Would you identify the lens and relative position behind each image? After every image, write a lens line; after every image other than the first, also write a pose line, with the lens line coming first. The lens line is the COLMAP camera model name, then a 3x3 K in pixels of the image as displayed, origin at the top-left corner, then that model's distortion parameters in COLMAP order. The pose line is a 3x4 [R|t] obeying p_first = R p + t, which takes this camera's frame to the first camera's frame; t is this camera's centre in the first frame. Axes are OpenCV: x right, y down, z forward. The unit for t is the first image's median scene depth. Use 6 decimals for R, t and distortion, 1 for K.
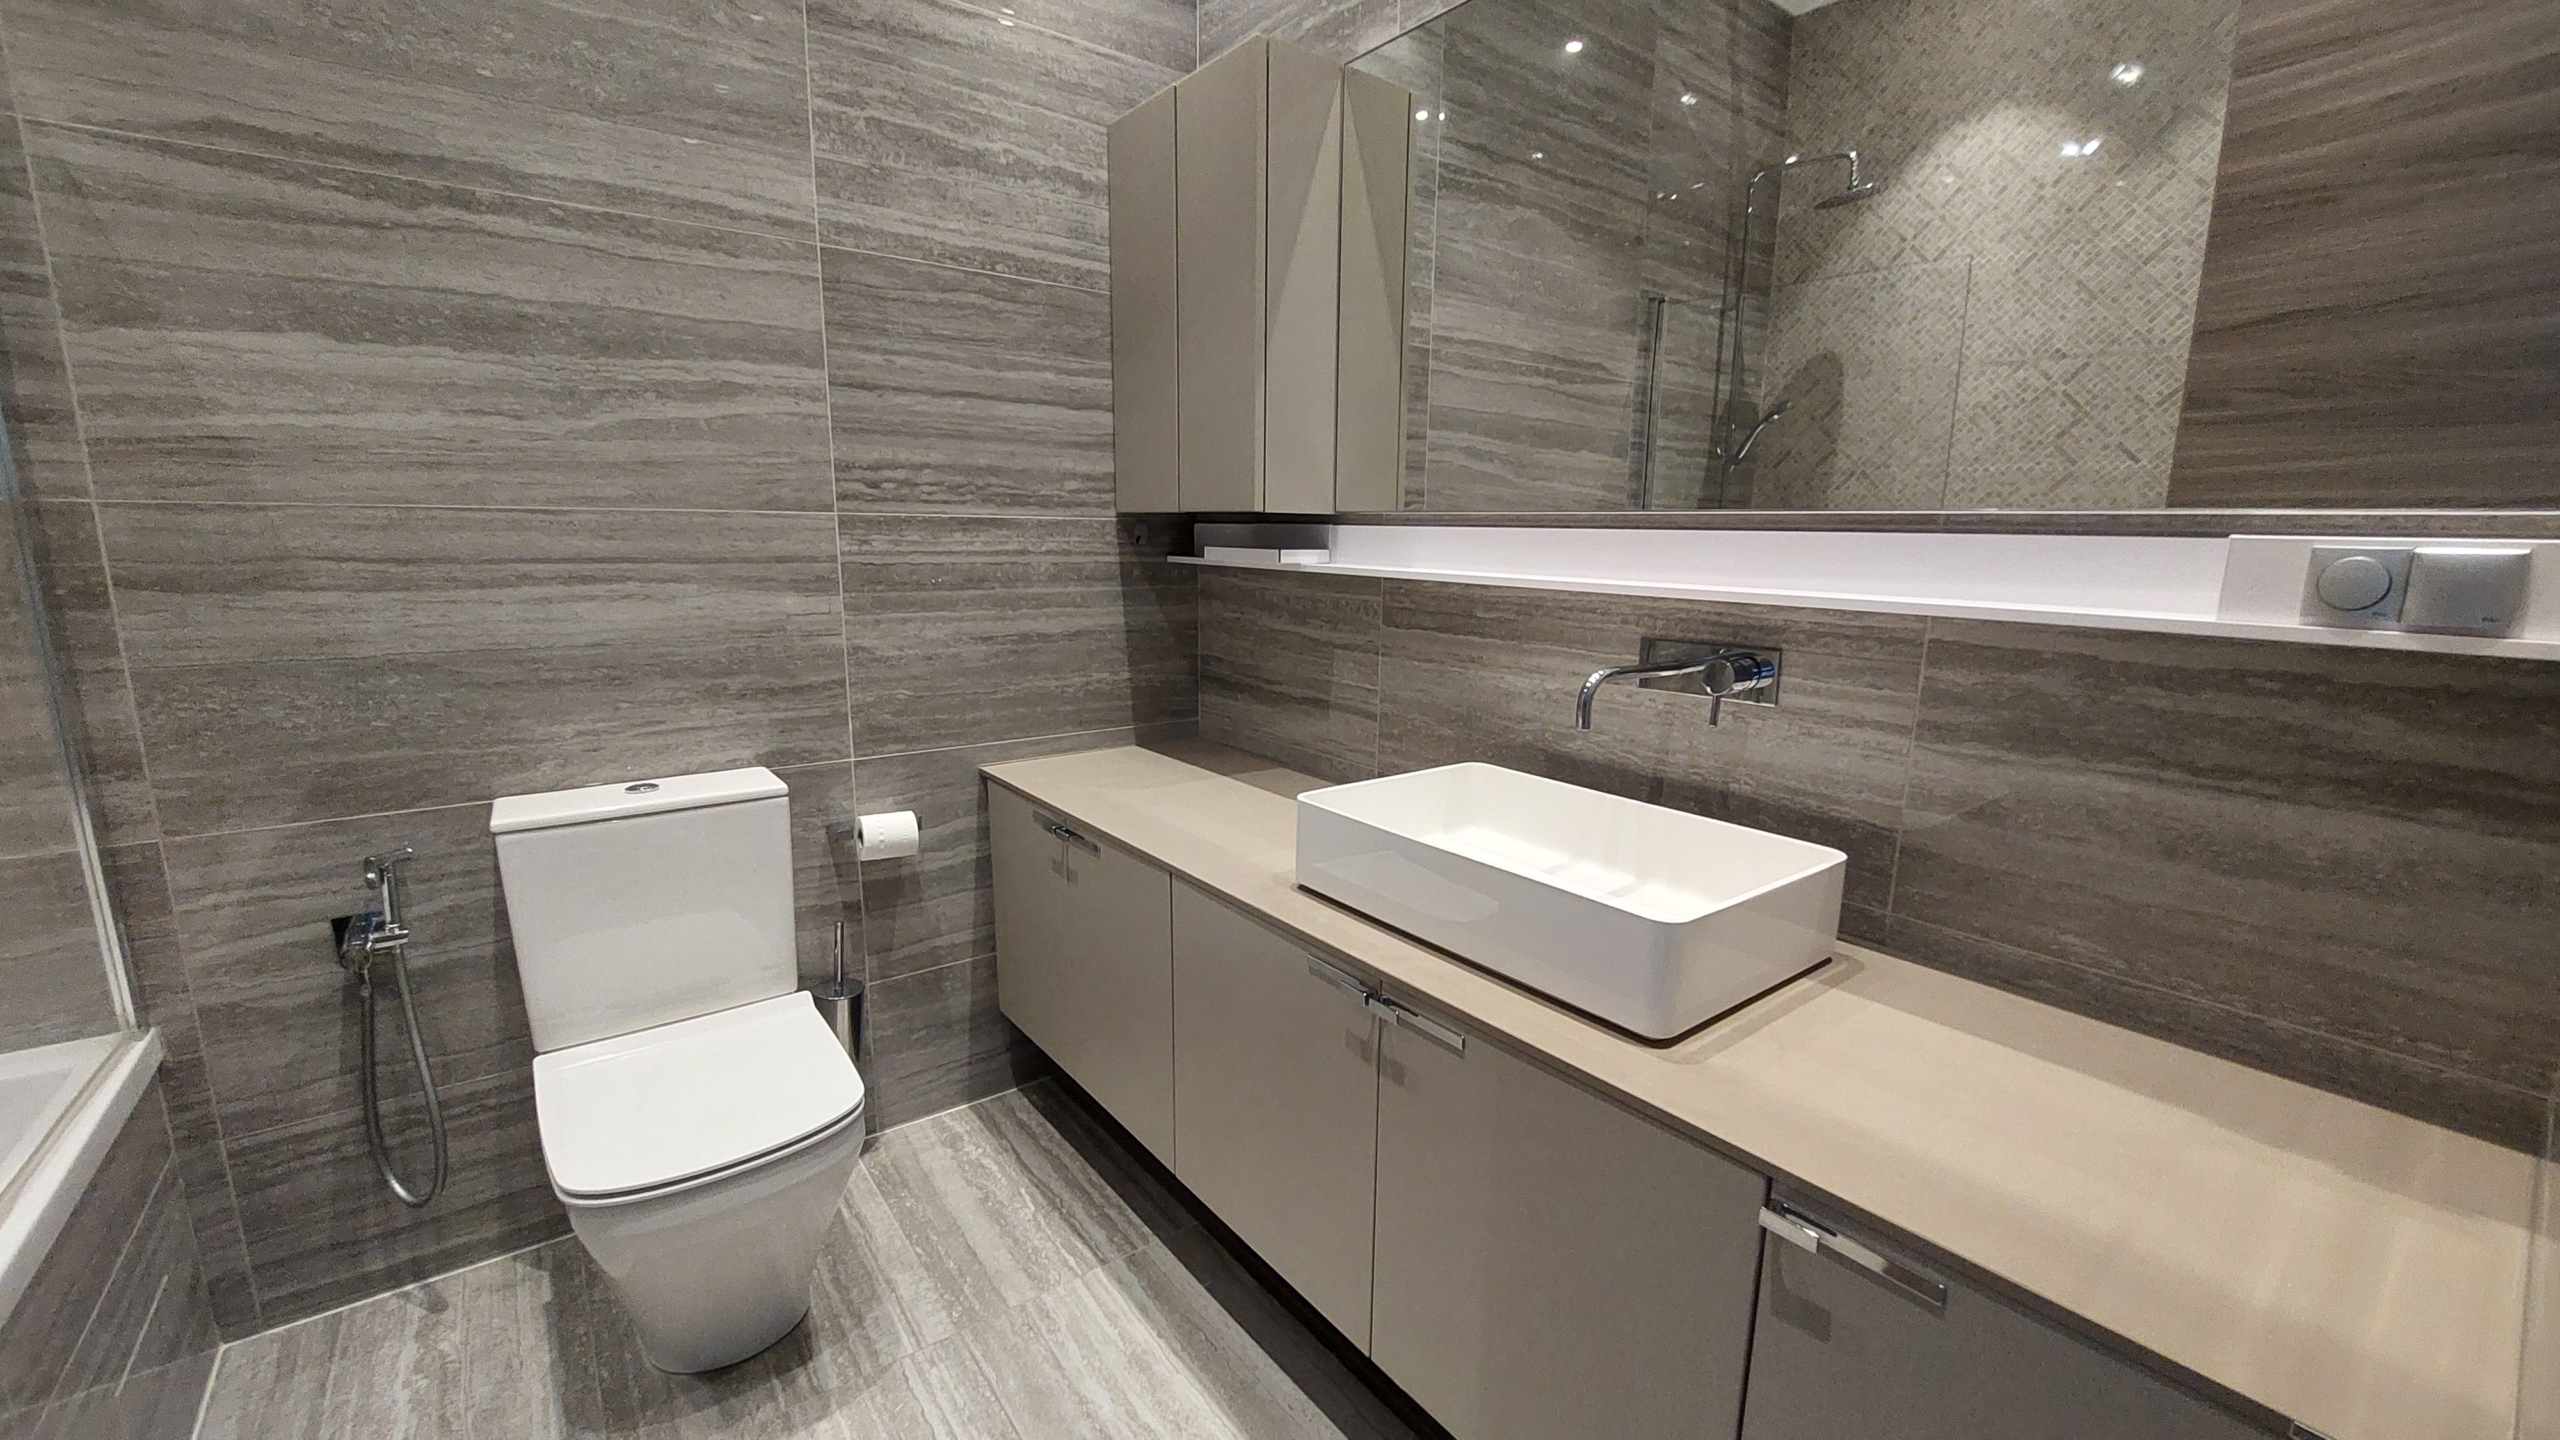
lens RADIAL K [[1024.7, 0, 1288.5], [0, 1024.7, 735.5], [0, 0, 1]] dist [-0.021704, 0.003104]
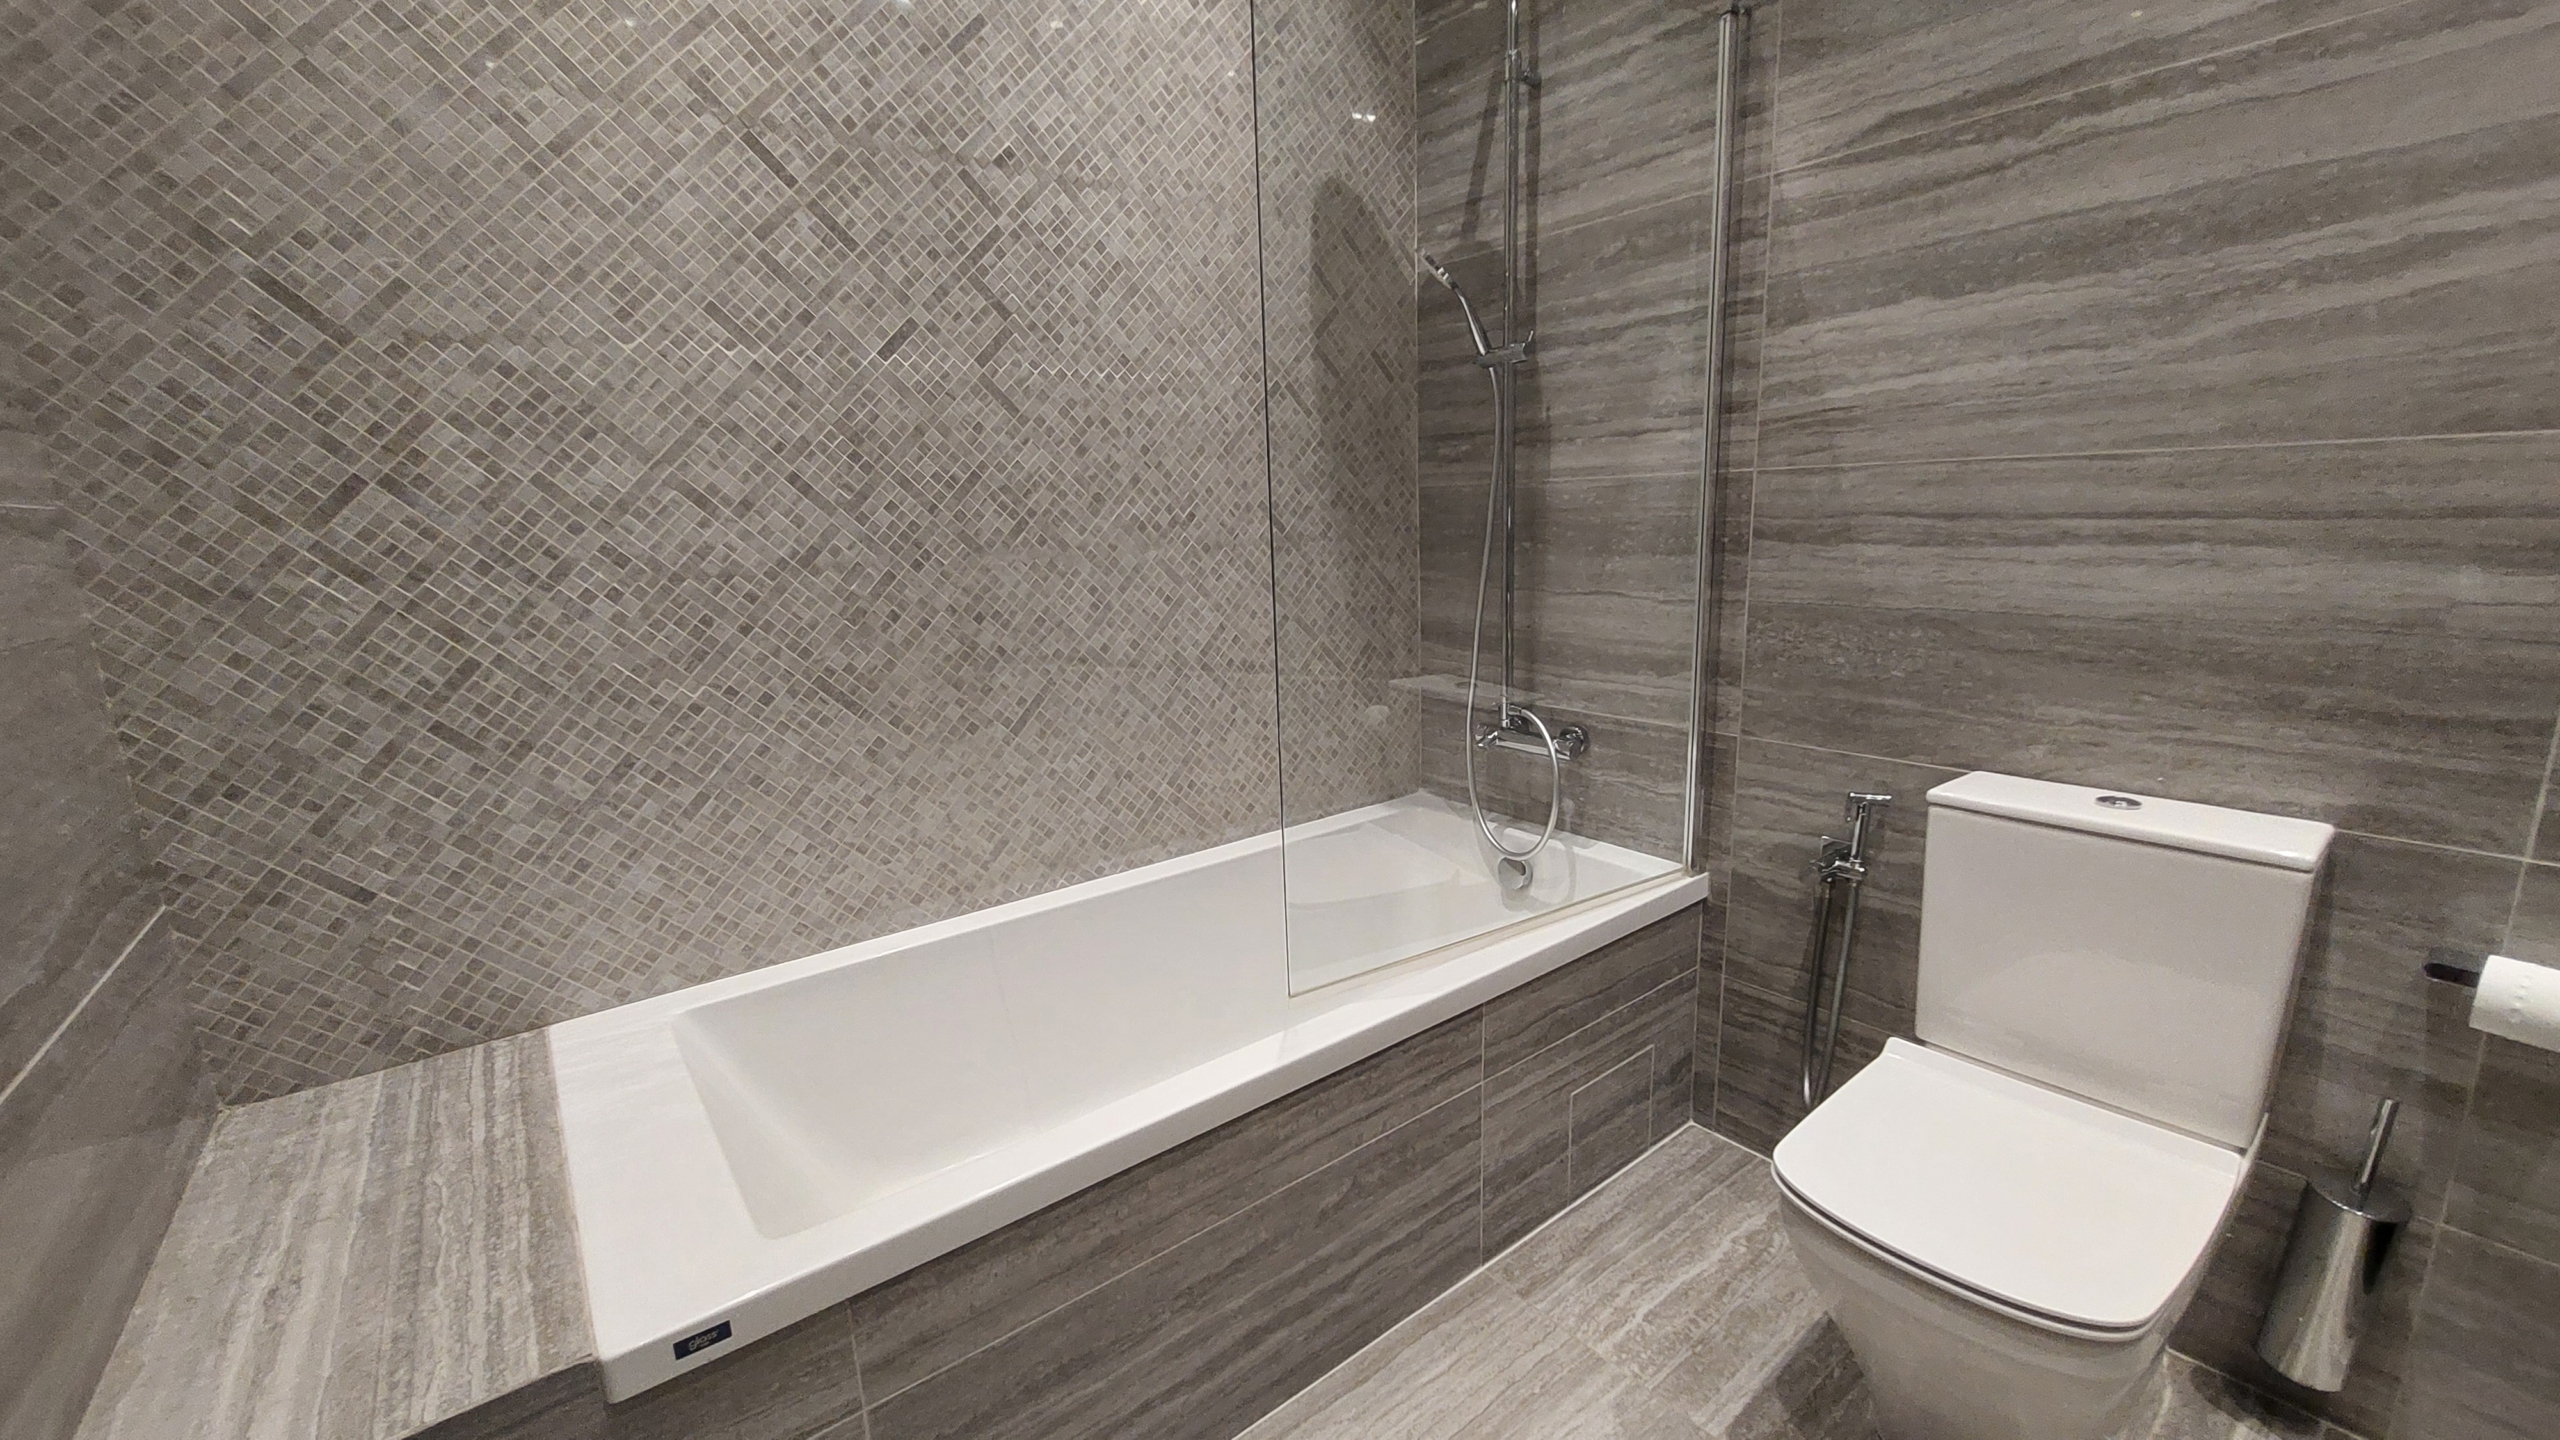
lens RADIAL K [[1024.7, 0, 1288.5], [0, 1024.7, 735.5], [0, 0, 1]] dist [-0.021704, 0.003104]
pose [[0.012215, 0.198350, -0.980055, 0.131616], [-0.164496, 0.967173, 0.193692, -0.048503], [0.986302, 0.158849, 0.044442, 0.334380]]
